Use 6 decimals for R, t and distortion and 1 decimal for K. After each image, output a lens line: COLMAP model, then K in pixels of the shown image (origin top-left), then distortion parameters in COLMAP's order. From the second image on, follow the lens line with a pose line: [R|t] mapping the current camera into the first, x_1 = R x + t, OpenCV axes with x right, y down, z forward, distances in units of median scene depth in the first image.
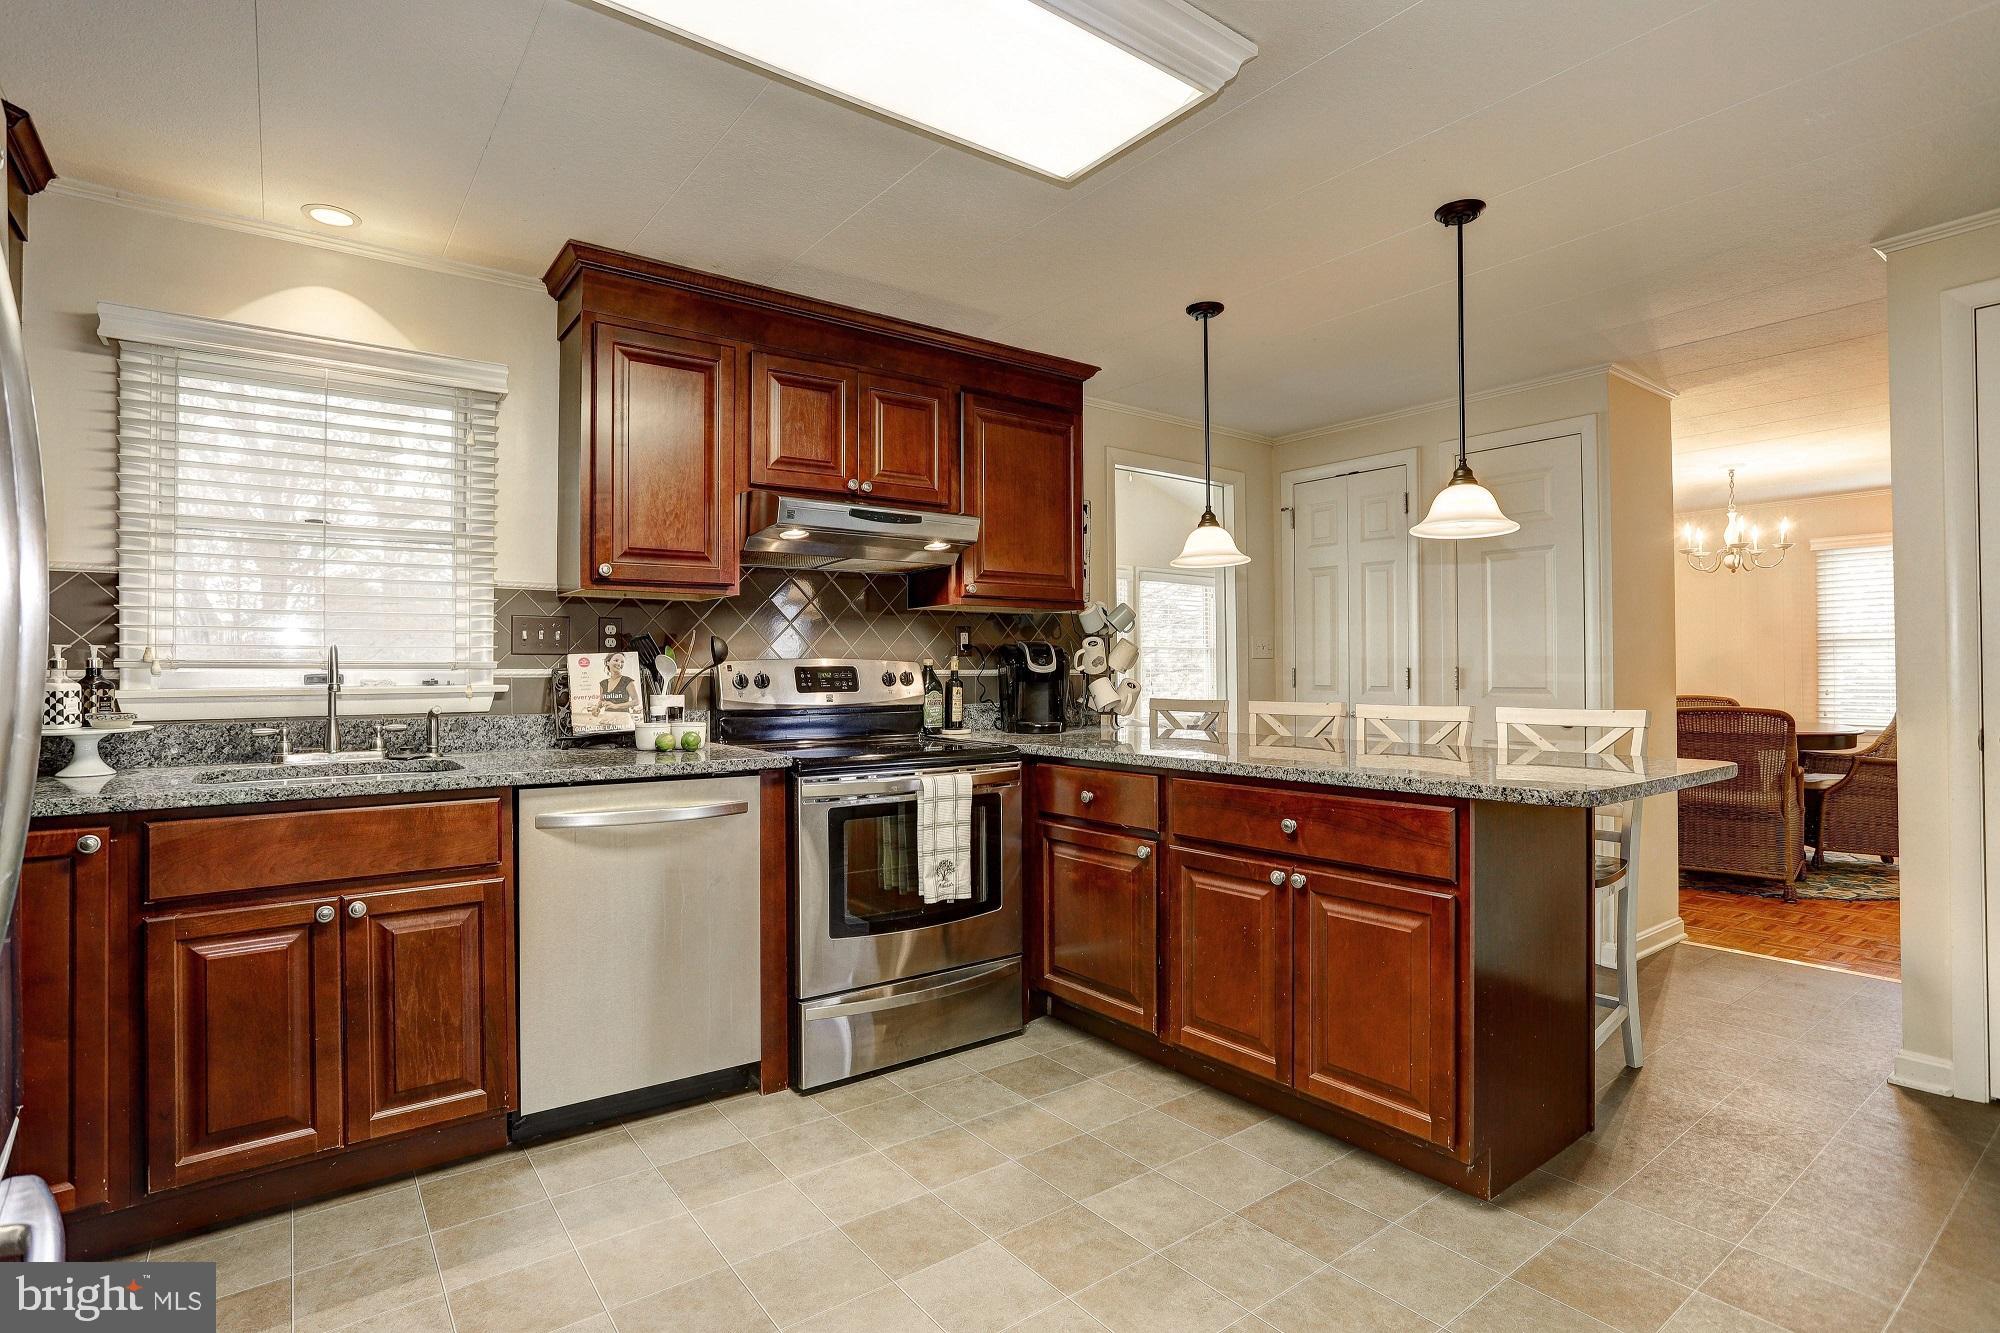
lens RADIAL K [[968.0, 0, 988.4], [0, 968.0, 660.7], [0, 0, 1]] dist [-0.068561, 0.032328]
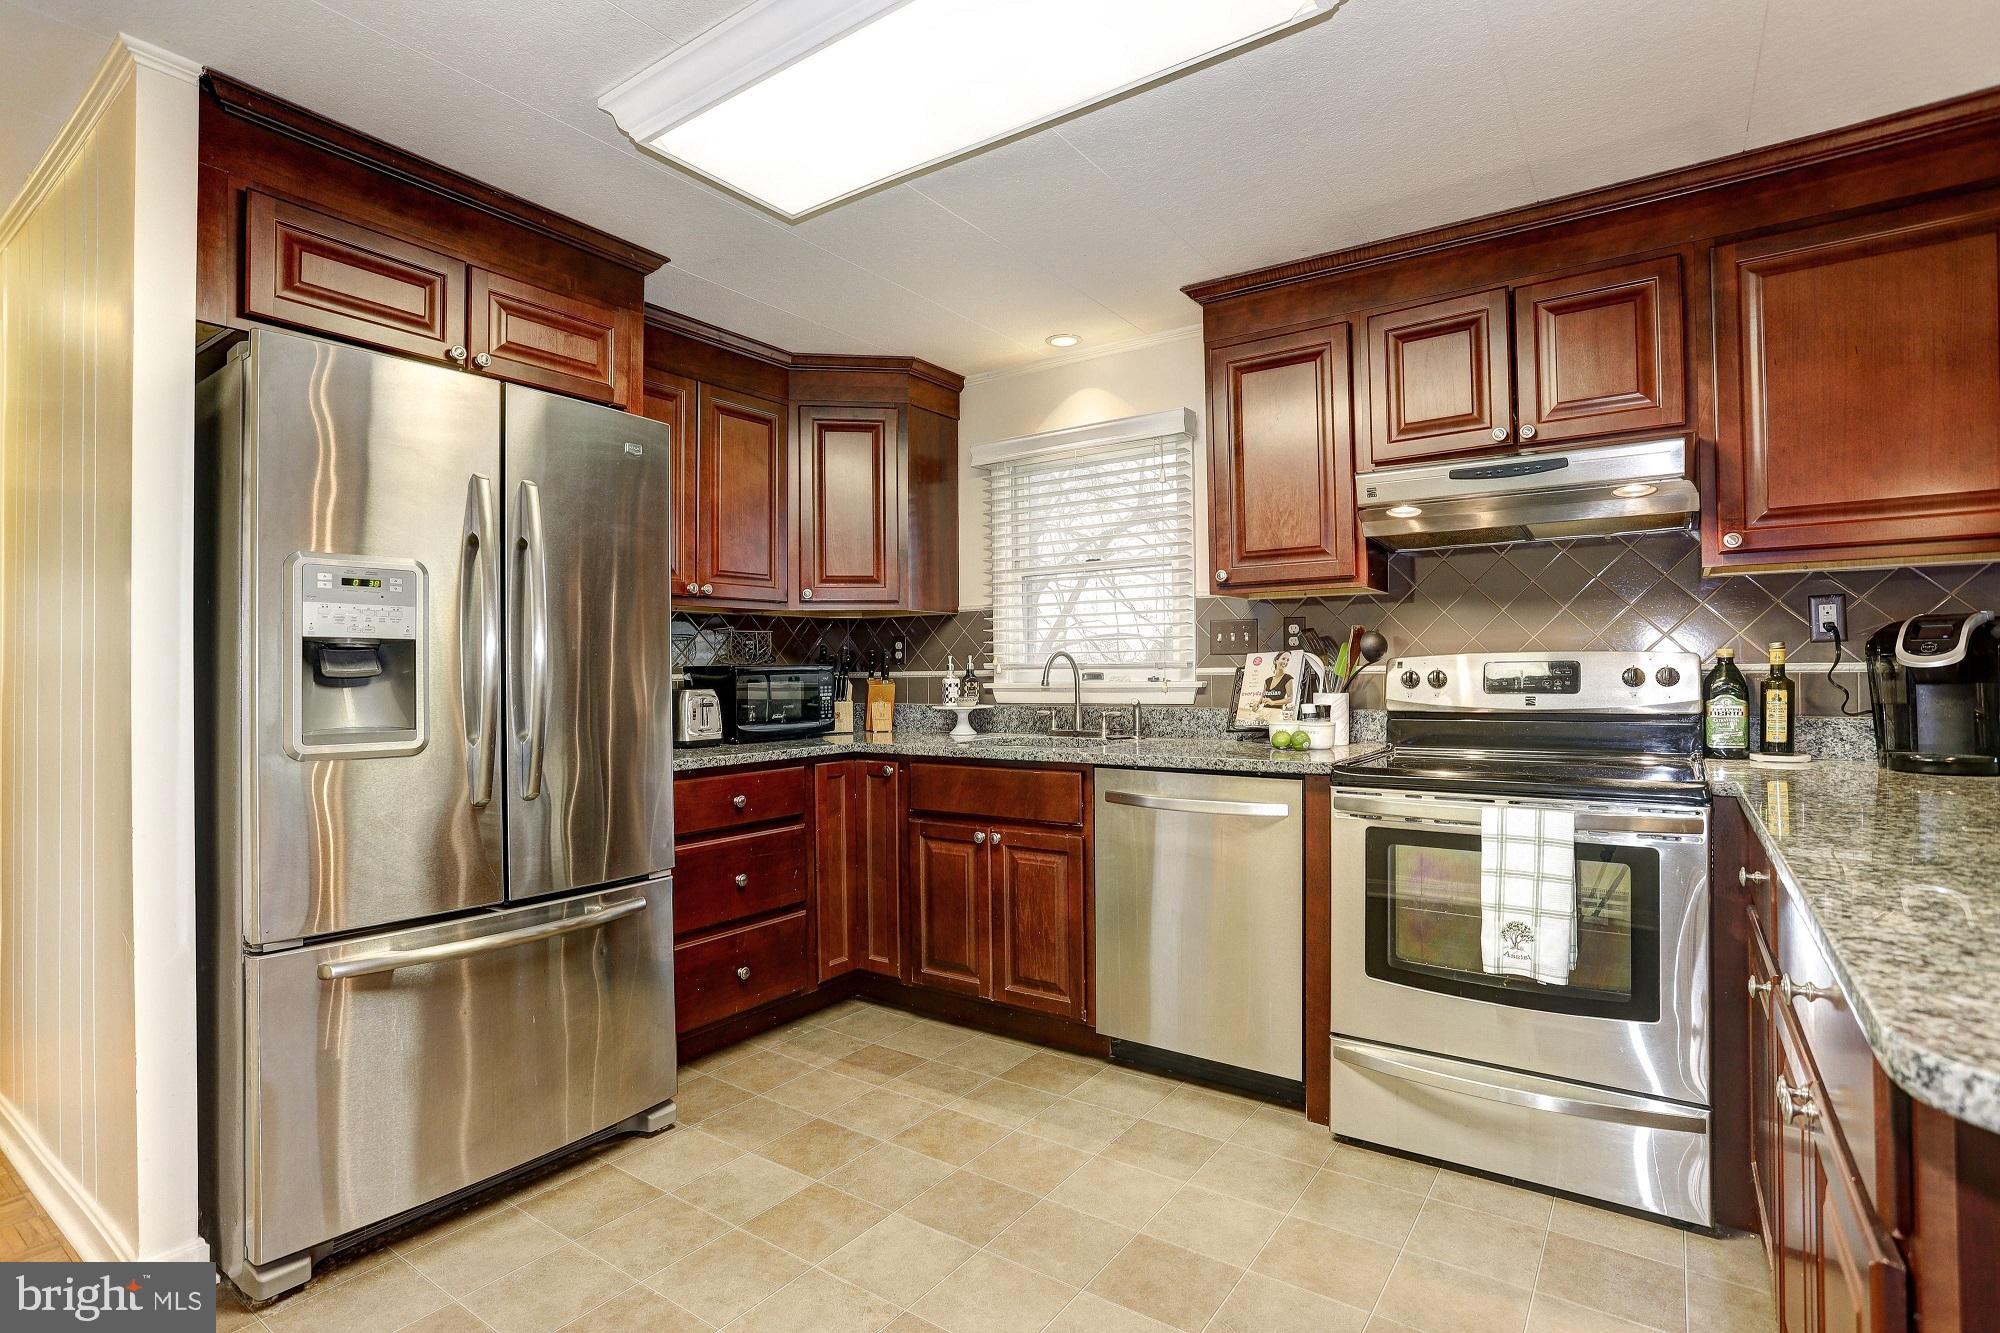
lens RADIAL K [[968.0, 0, 988.4], [0, 968.0, 660.7], [0, 0, 1]] dist [-0.068561, 0.032328]
pose [[0.313472, -0.010906, -0.949535, 0.523337], [0.018367, 0.999817, -0.005420, 0.001632], [0.949420, -0.015742, 0.313615, 0.387710]]
